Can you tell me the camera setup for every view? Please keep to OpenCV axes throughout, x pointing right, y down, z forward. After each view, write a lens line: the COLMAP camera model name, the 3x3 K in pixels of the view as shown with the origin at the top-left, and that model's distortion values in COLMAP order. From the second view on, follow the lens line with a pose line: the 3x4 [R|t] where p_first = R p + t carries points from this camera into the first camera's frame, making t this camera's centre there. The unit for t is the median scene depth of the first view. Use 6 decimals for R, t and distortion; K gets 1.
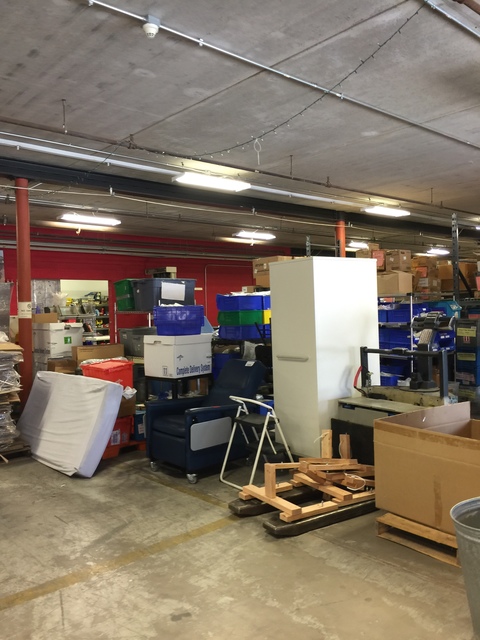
lens RADIAL K [[544.0, 0, 240.0], [0, 544.0, 320.0], [0, 0, 1]] dist [0.062835, -0.099393]
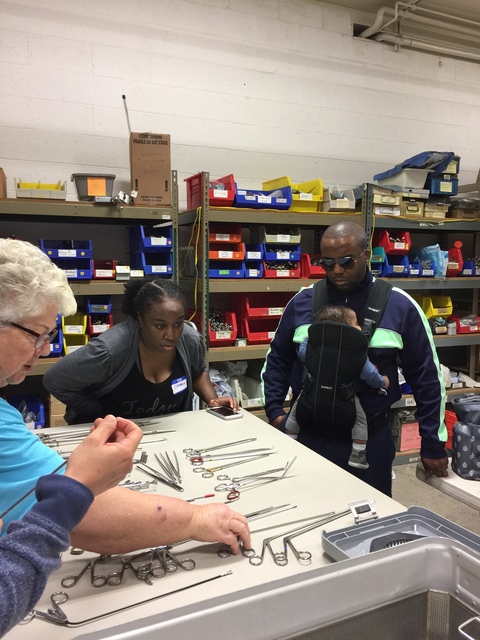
lens RADIAL K [[544.0, 0, 240.0], [0, 544.0, 320.0], [0, 0, 1]] dist [0.062835, -0.099393]
pose [[0.959918, 0.053533, -0.275122, -0.276074], [-0.029925, 0.995555, 0.089302, -0.007572], [0.278680, -0.077489, 0.957253, 0.788750]]
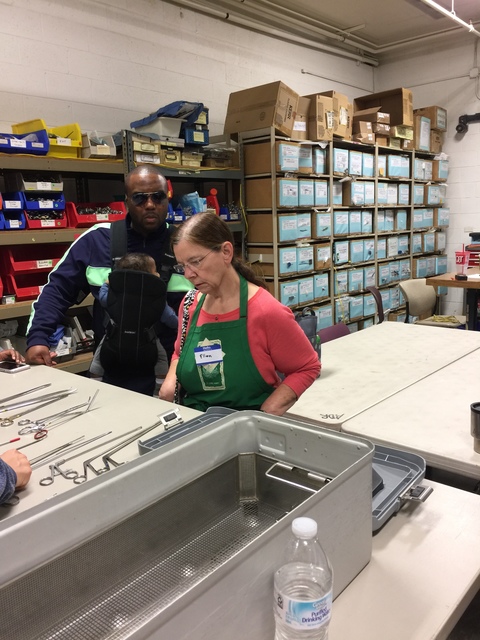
lens RADIAL K [[544.0, 0, 240.0], [0, 544.0, 320.0], [0, 0, 1]] dist [0.062835, -0.099393]
pose [[0.988617, -0.036539, 0.145948, -0.279427], [0.012242, 0.986381, 0.164021, -0.004685], [-0.149953, -0.160368, 0.975601, 0.783601]]
